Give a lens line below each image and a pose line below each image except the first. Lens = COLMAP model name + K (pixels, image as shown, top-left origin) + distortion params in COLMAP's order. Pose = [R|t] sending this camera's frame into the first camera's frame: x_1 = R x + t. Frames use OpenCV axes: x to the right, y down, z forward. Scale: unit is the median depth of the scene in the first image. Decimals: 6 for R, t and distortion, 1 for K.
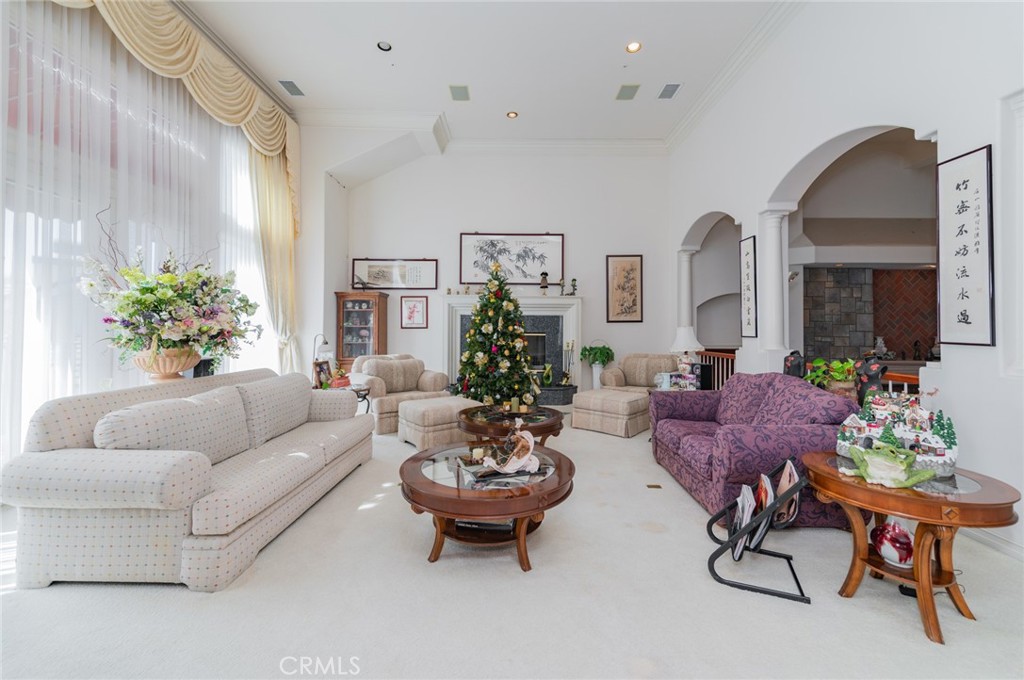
lens RADIAL K [[390.6, 0, 511.3], [0, 390.6, 323.7], [0, 0, 1]] dist [0.000524, -0.000118]
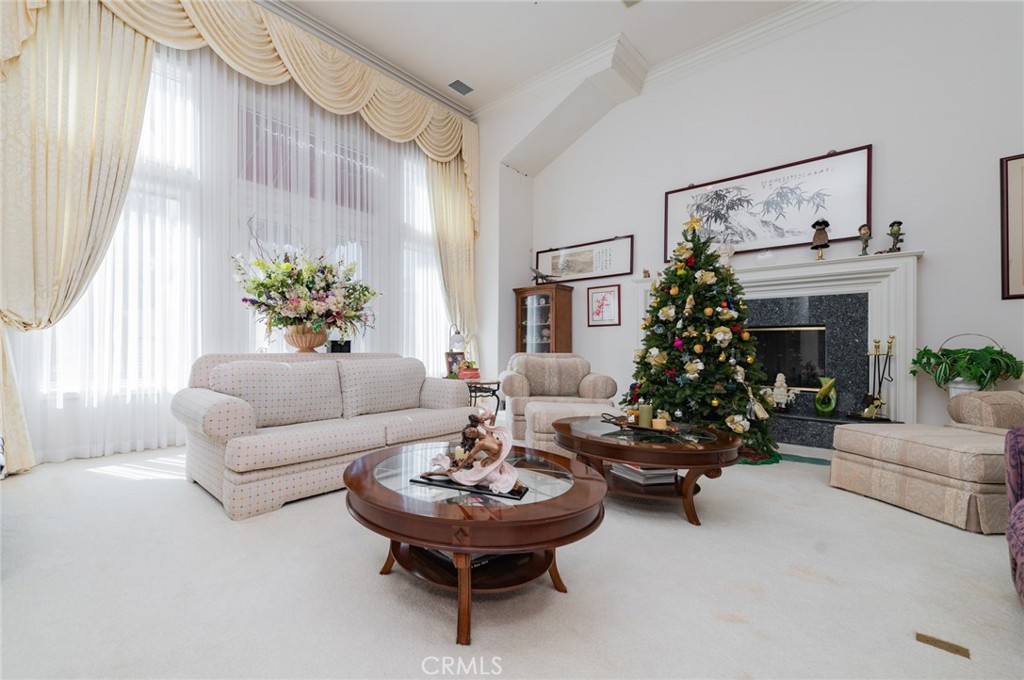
lens RADIAL K [[418.6, 0, 511.3], [0, 418.6, 364.2], [0, 0, 1]] dist [0.002885, 0.000116]
pose [[0.696087, 0.001299, -0.717956, 0.270860], [0.010235, 0.999879, 0.011733, 0.088750], [0.717884, -0.015515, 0.695989, 0.290481]]
